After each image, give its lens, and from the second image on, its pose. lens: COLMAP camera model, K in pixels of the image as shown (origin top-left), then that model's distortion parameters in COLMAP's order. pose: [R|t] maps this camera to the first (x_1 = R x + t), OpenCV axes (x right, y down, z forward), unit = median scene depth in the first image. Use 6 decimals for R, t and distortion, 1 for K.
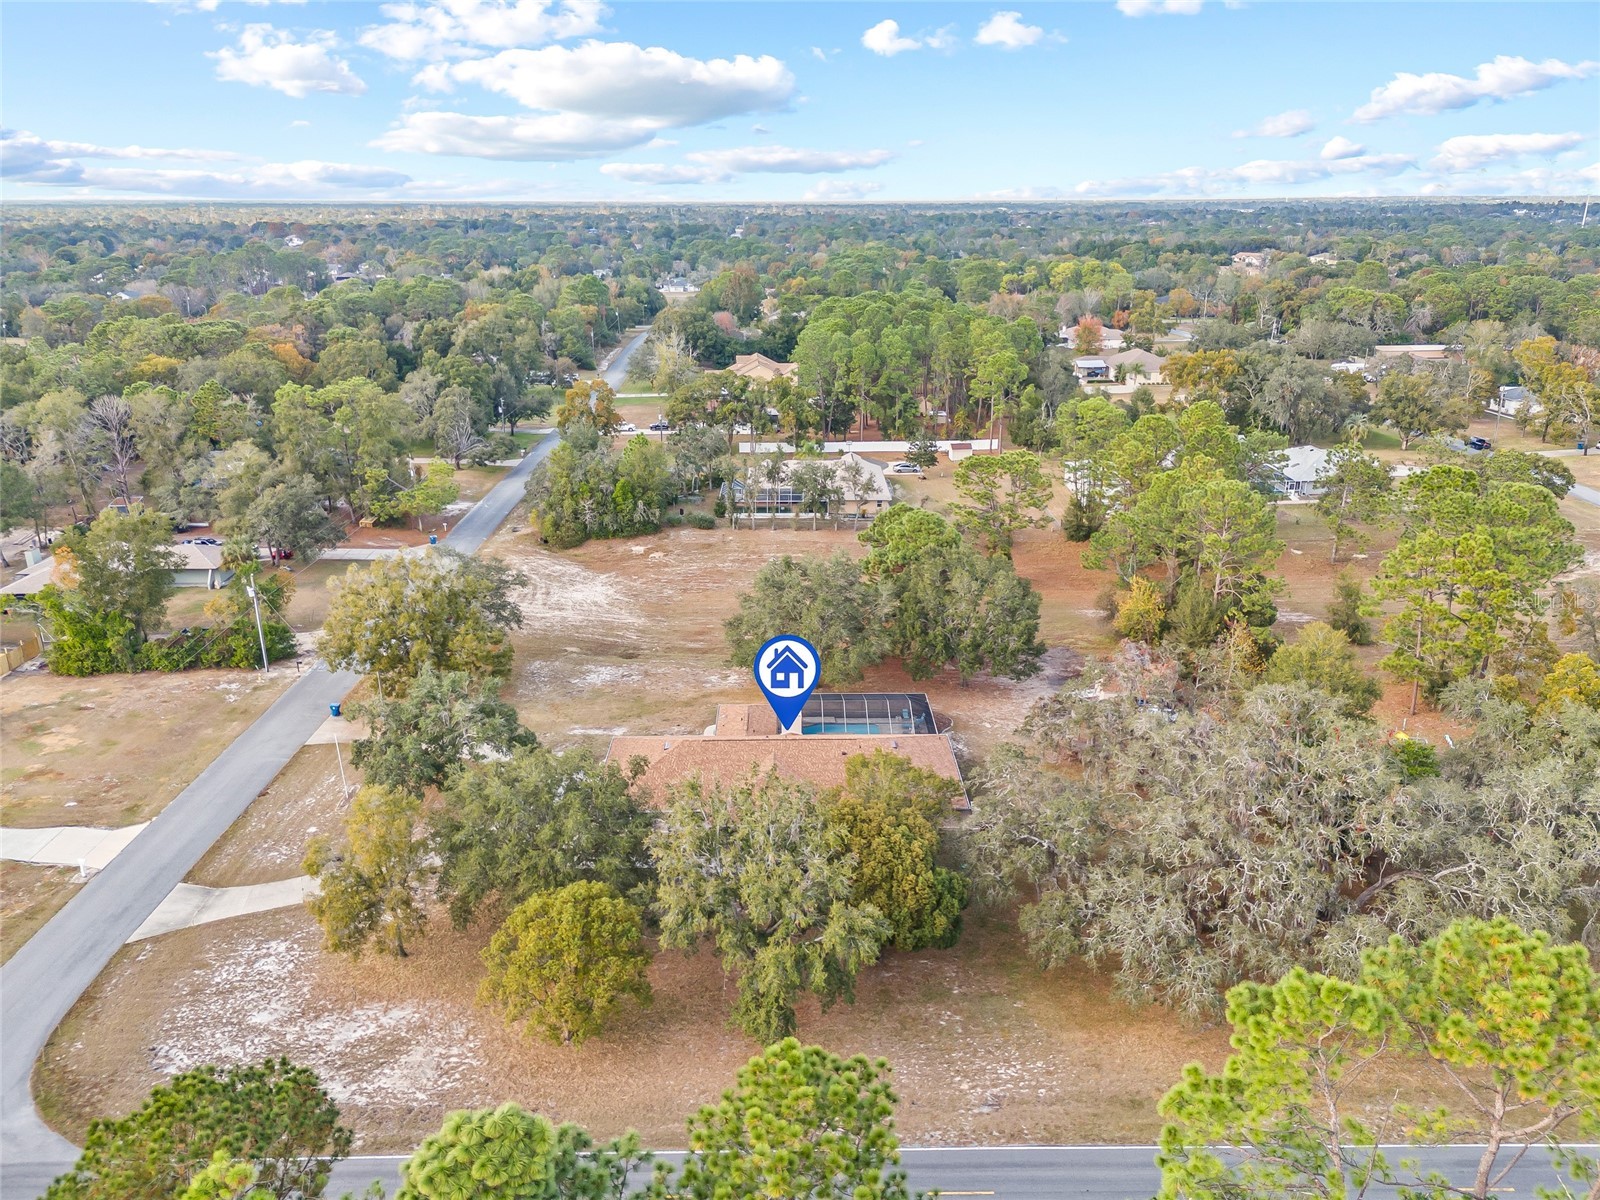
lens RADIAL K [[1192.7, 0, 812.3], [0, 1192.7, 595.5], [0, 0, 1]] dist [0.056853, -0.054337]
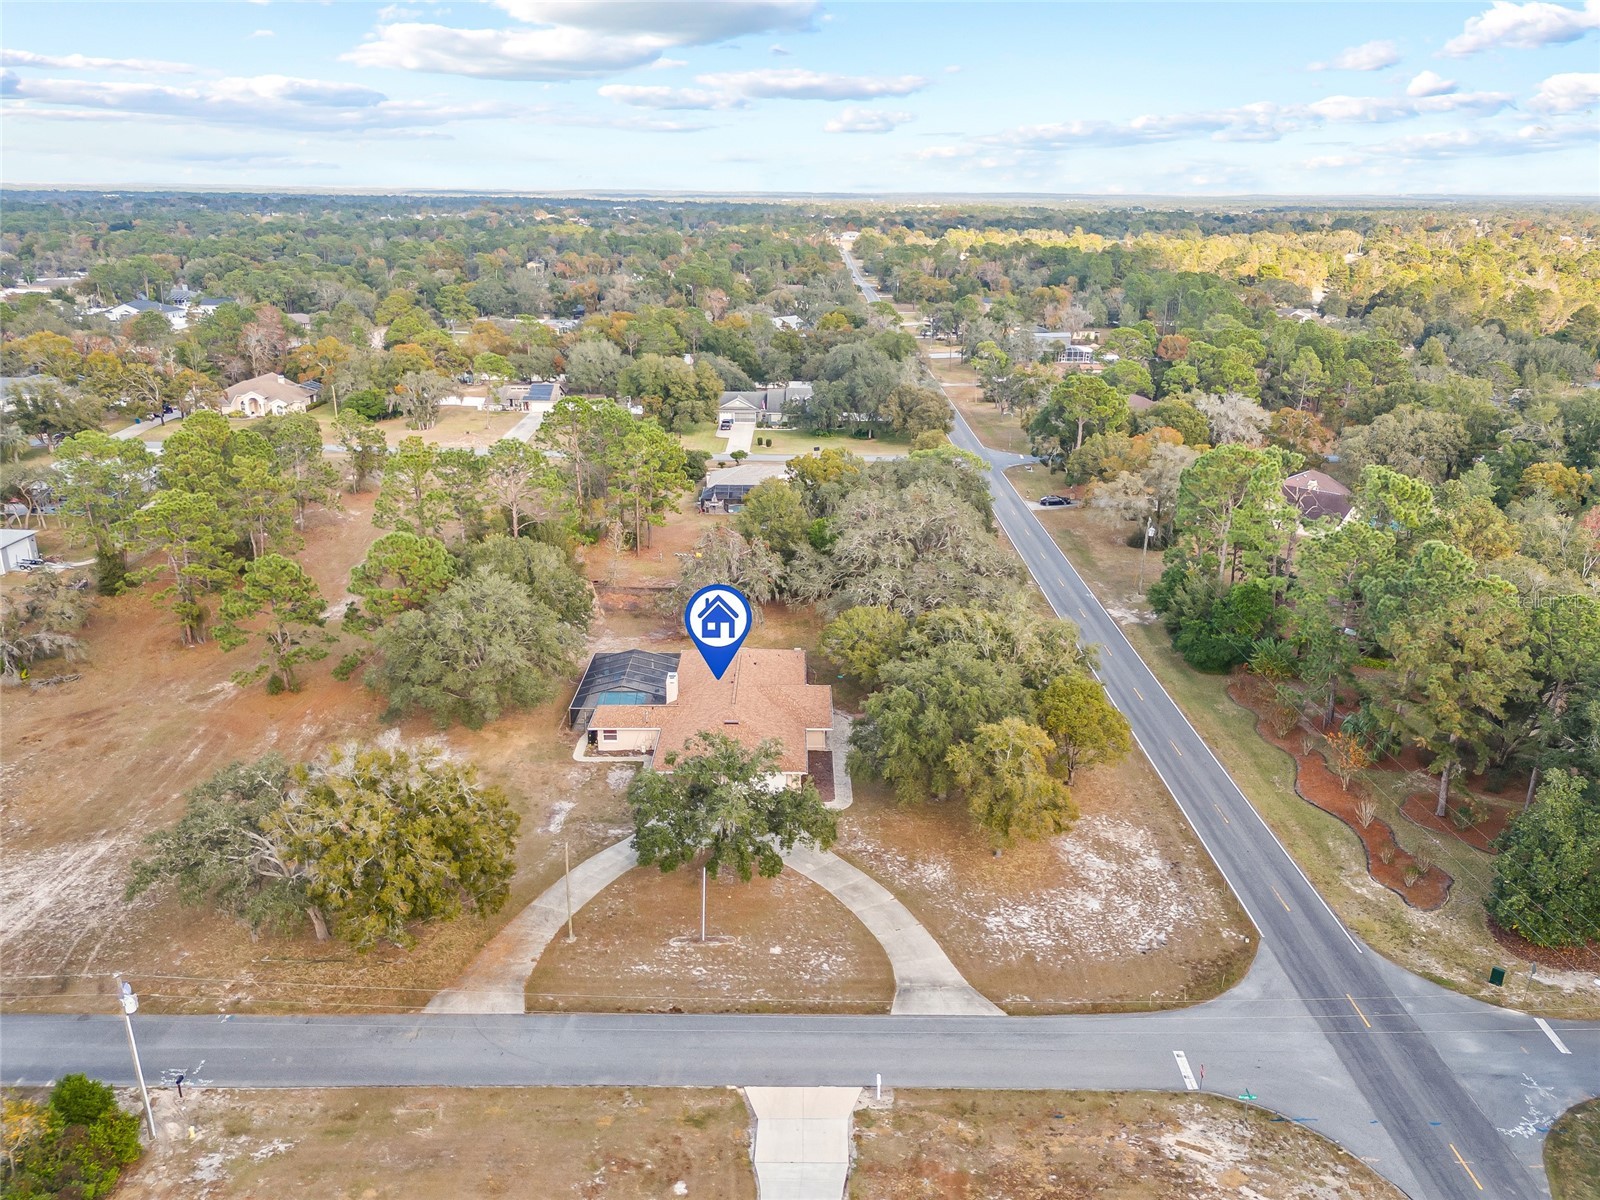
lens RADIAL K [[1192.7, 0, 812.3], [0, 1192.7, 595.5], [0, 0, 1]] dist [0.056853, -0.054337]
pose [[0.017655, -0.316991, 0.948264, -1.514230], [0.302153, 0.905760, 0.297157, -0.380335], [-0.953096, 0.281274, 0.111771, 1.048409]]
